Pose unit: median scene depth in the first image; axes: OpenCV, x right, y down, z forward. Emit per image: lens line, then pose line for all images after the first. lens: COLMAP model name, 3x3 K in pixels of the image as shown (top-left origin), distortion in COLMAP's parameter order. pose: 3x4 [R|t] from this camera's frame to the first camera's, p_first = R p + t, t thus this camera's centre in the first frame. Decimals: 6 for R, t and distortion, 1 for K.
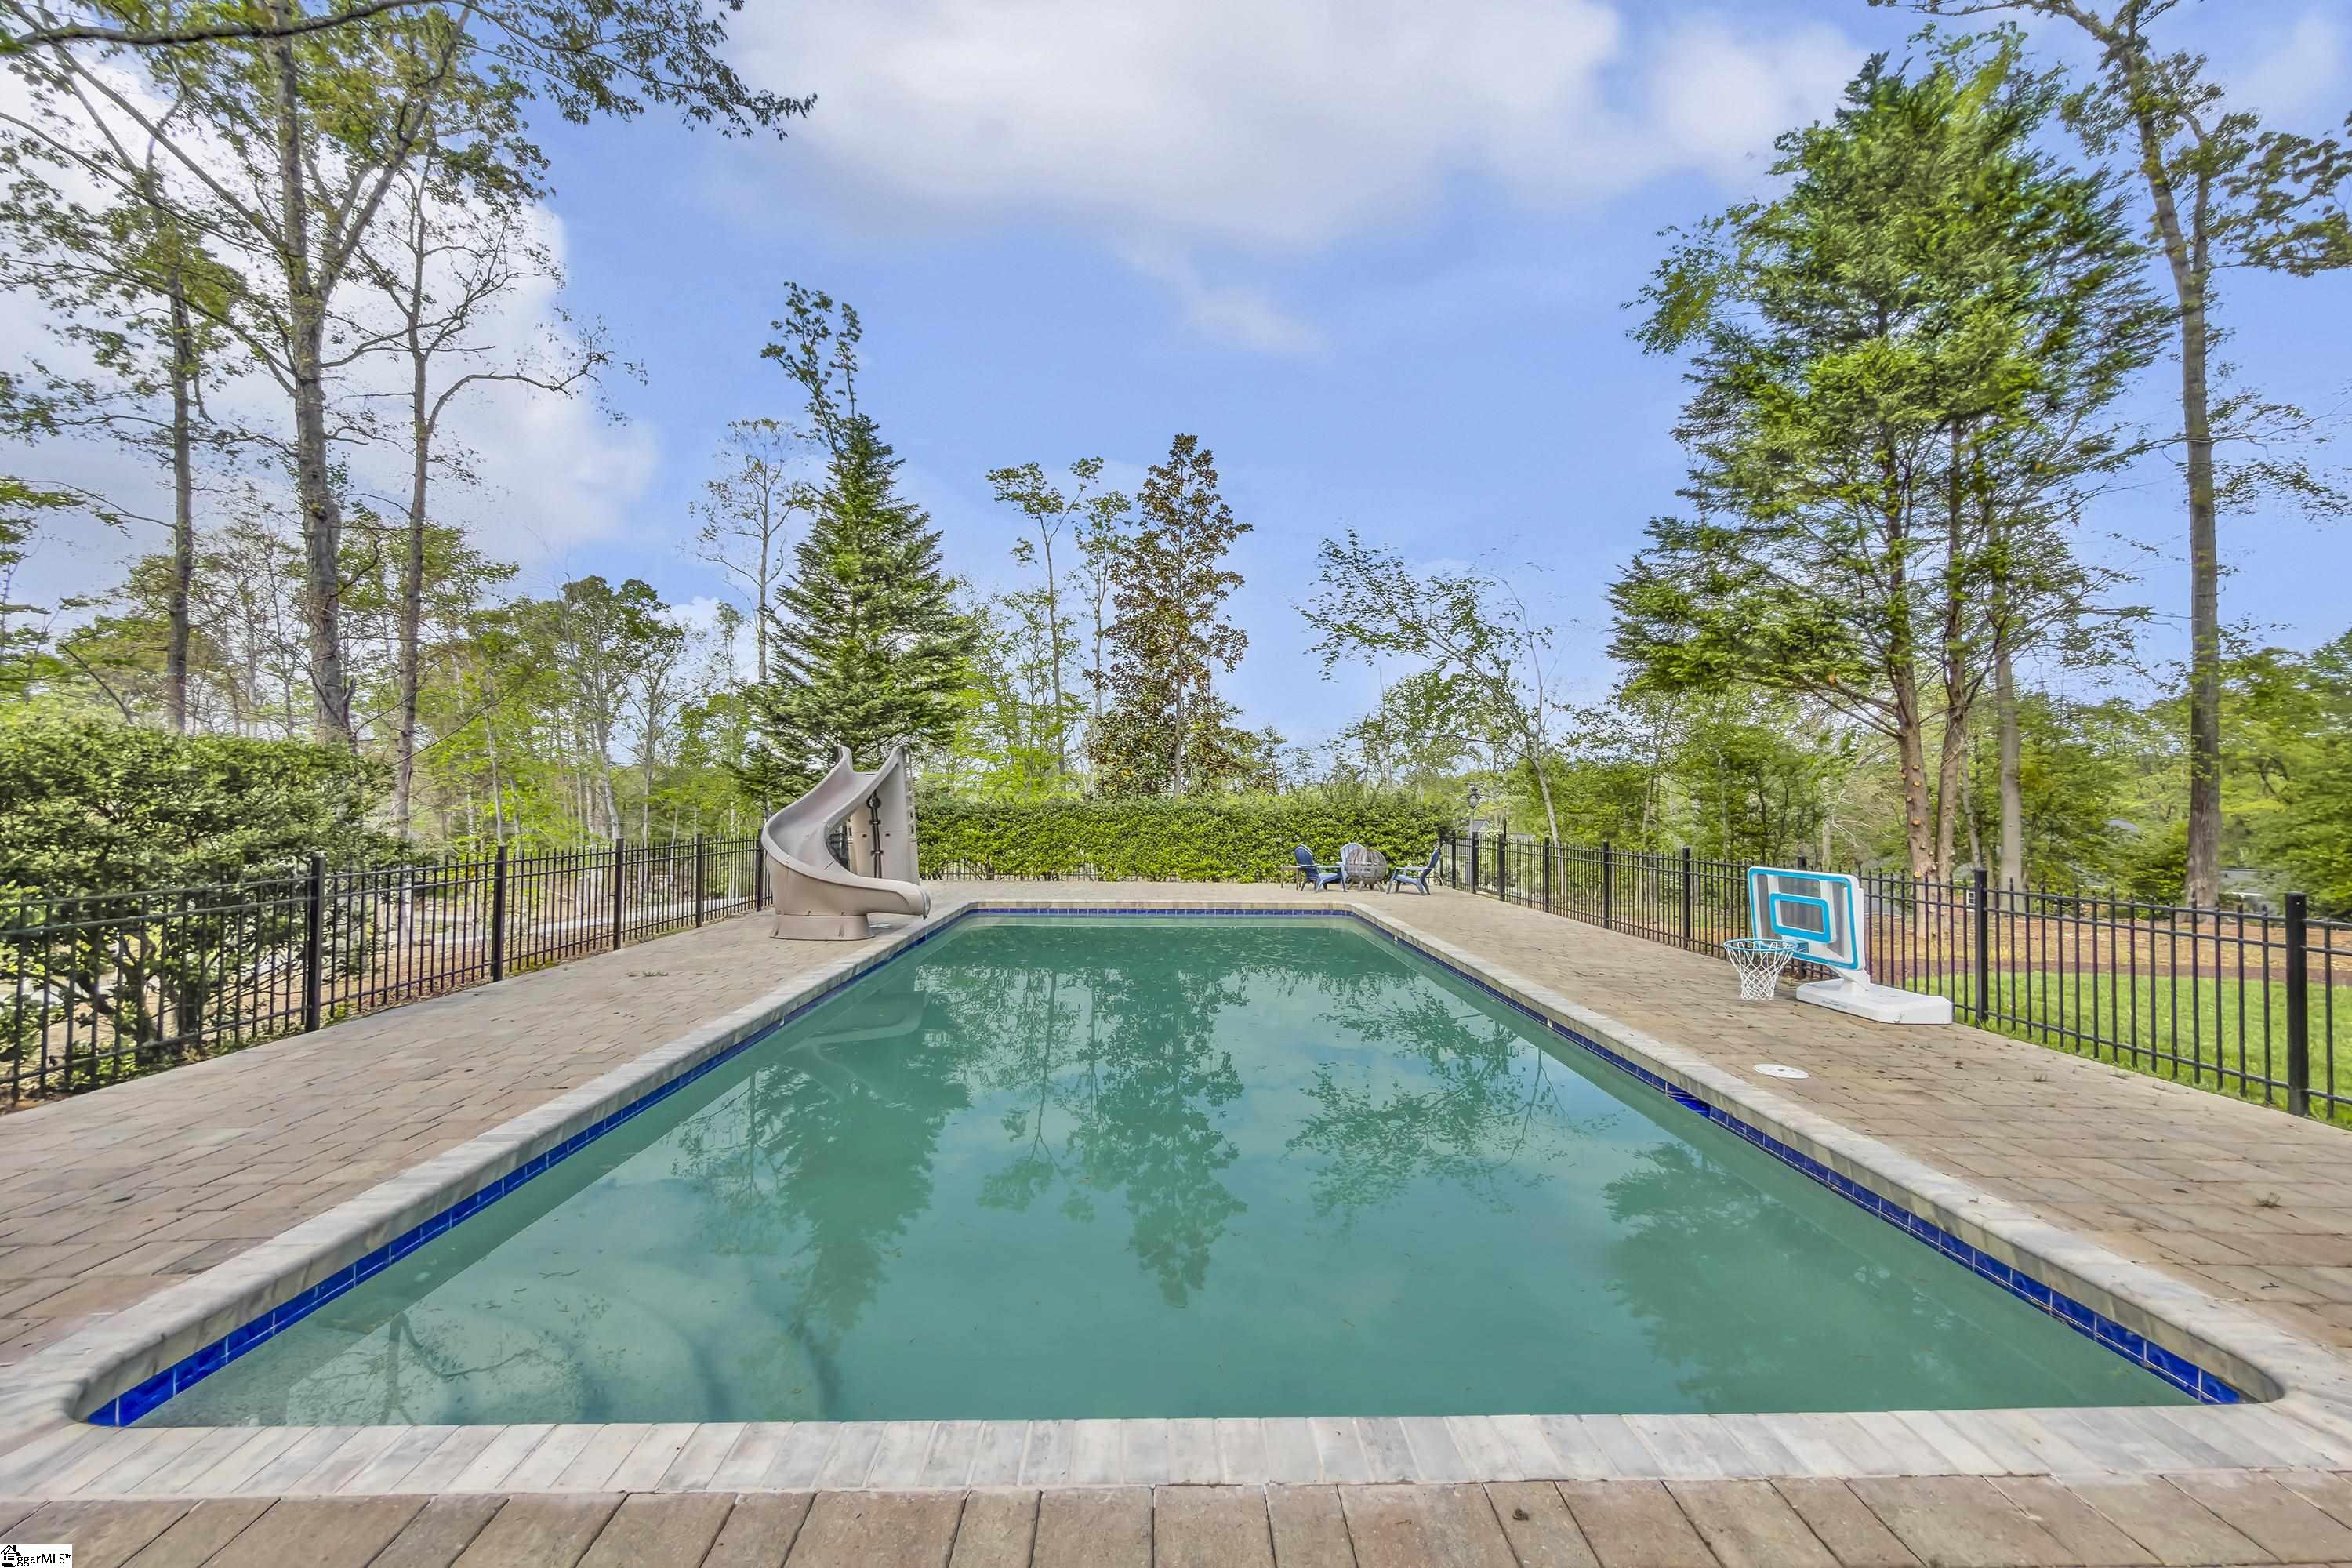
lens RADIAL K [[952.3, 0, 1175.8], [0, 952.3, 798.9], [0, 0, 1]] dist [-0.000616, 0.000193]
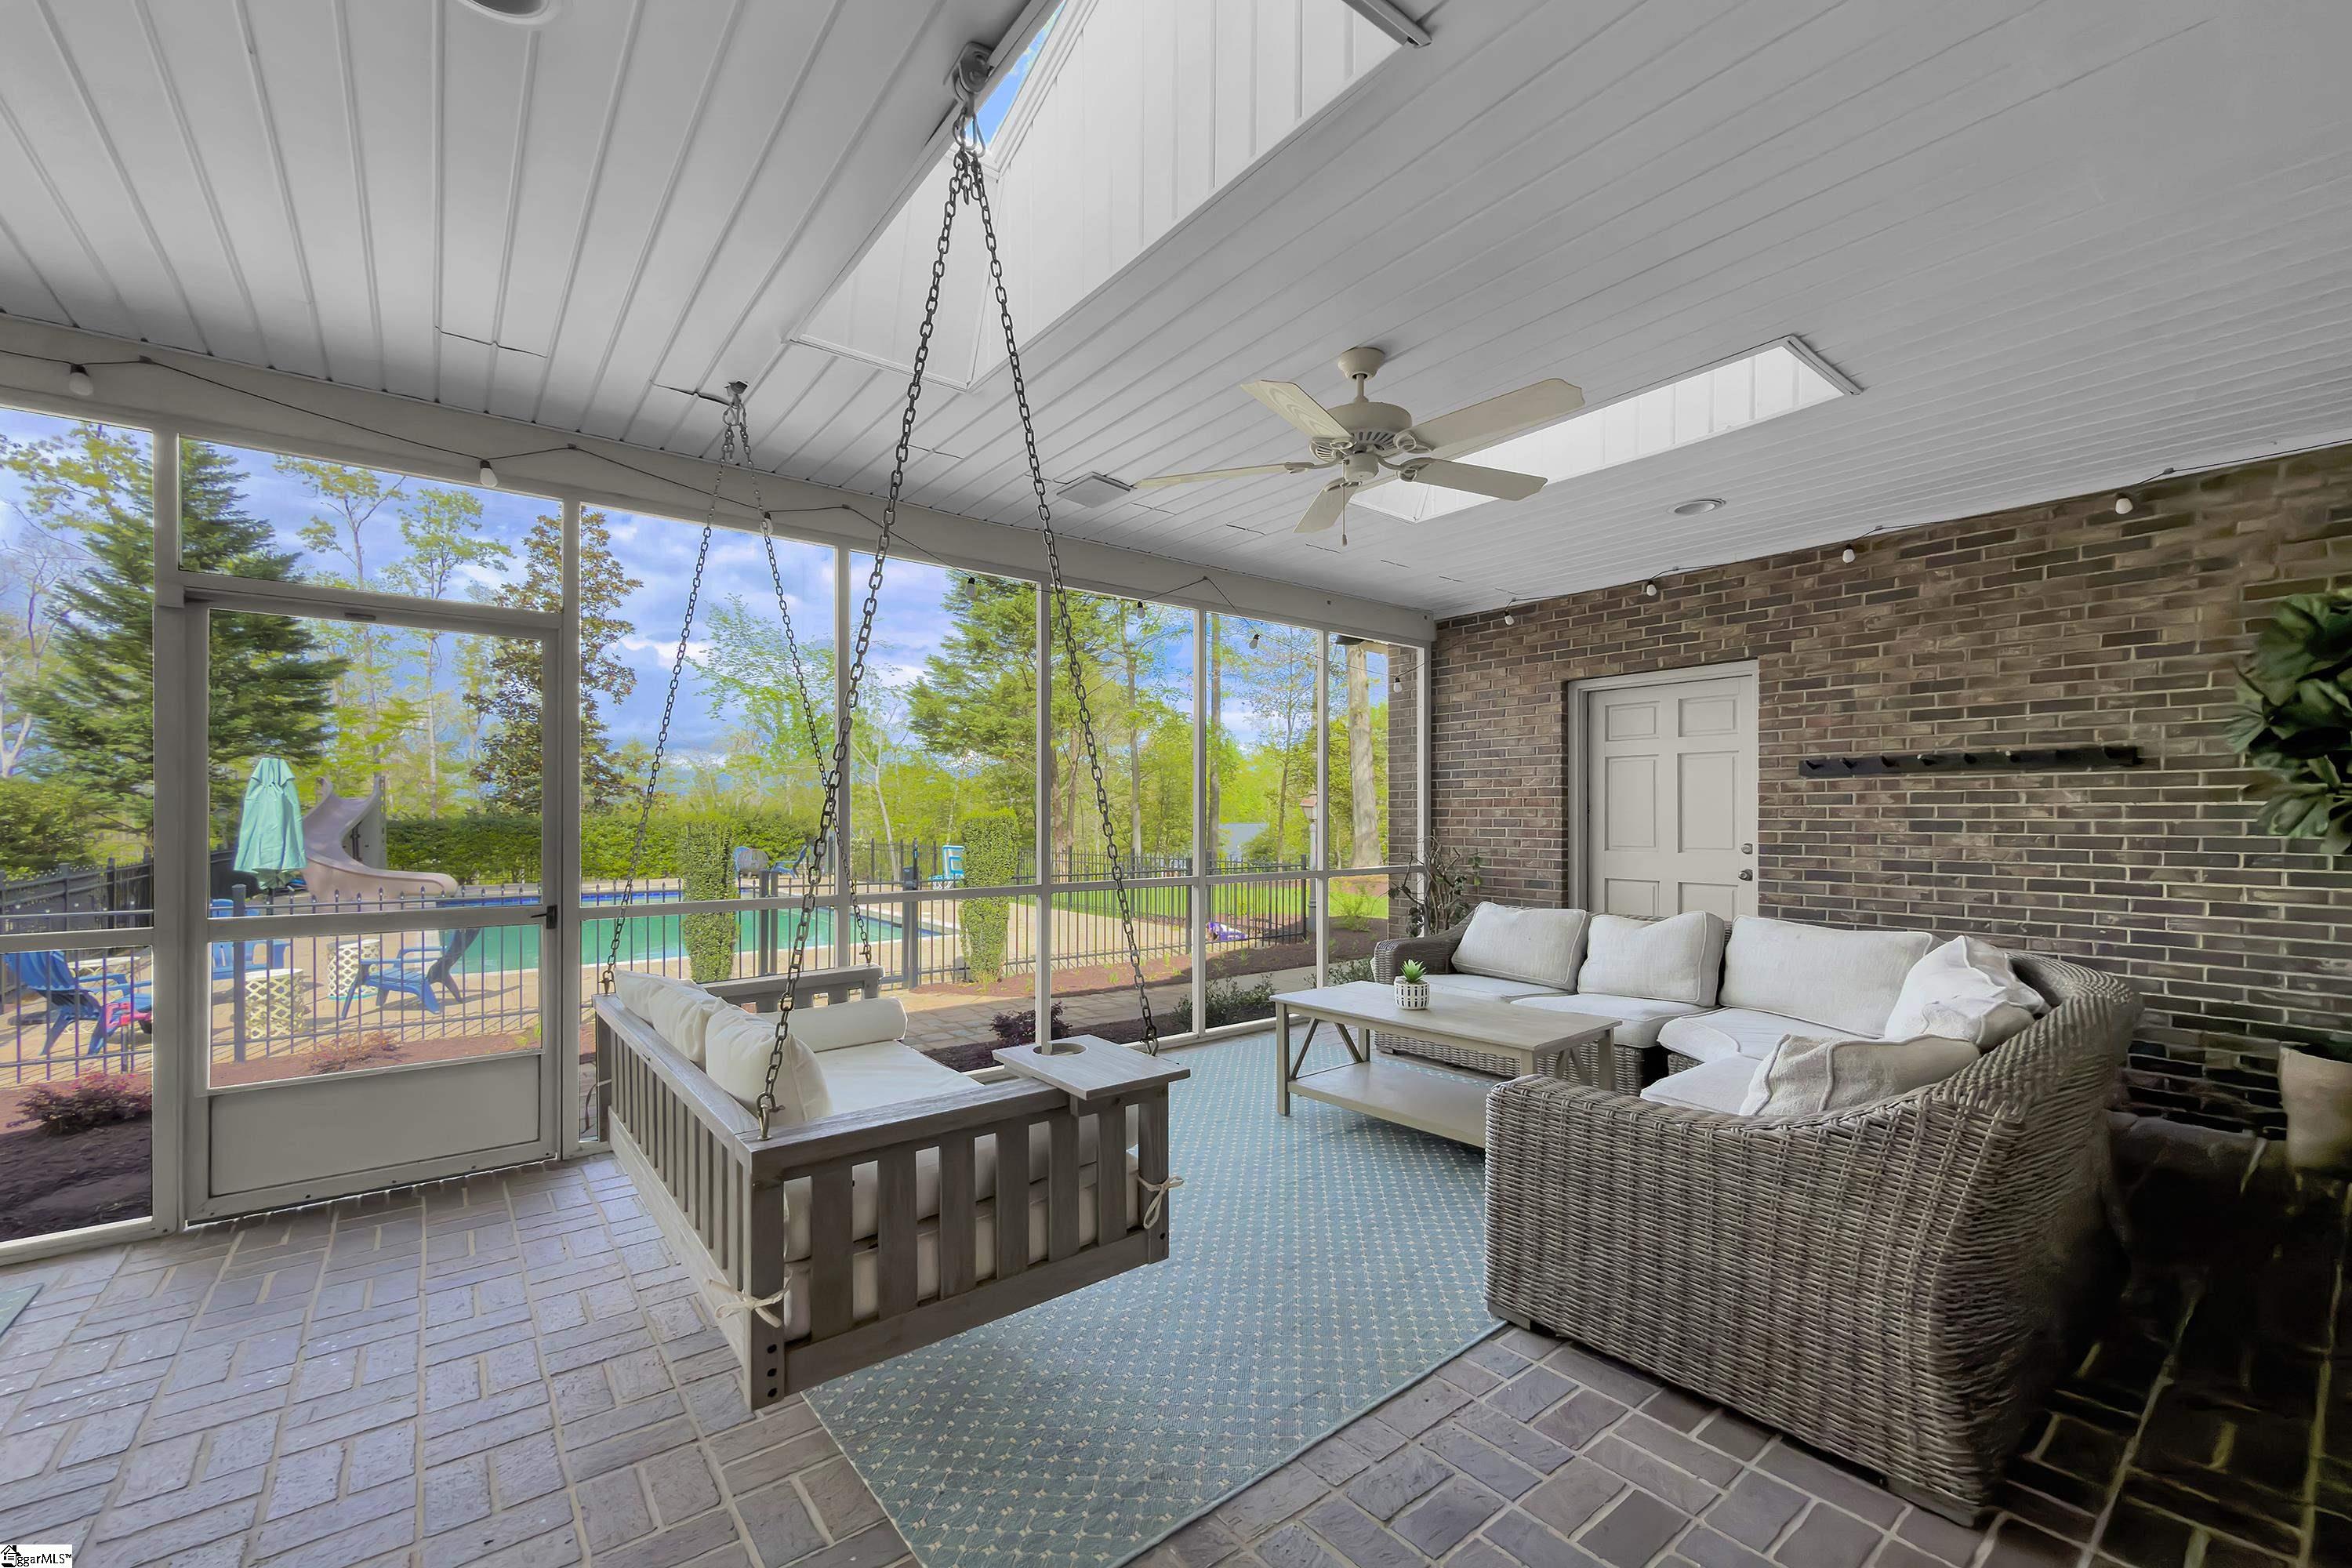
lens RADIAL K [[952.3, 0, 1173.0], [0, 952.3, 807.4], [0, 0, 1]] dist [-0.000616, 0.000193]
pose [[0.803514, -0.000227, 0.595286, -0.095303], [0.002450, 0.999993, -0.002925, -0.003086], [-0.595281, 0.003809, 0.803509, -0.344987]]
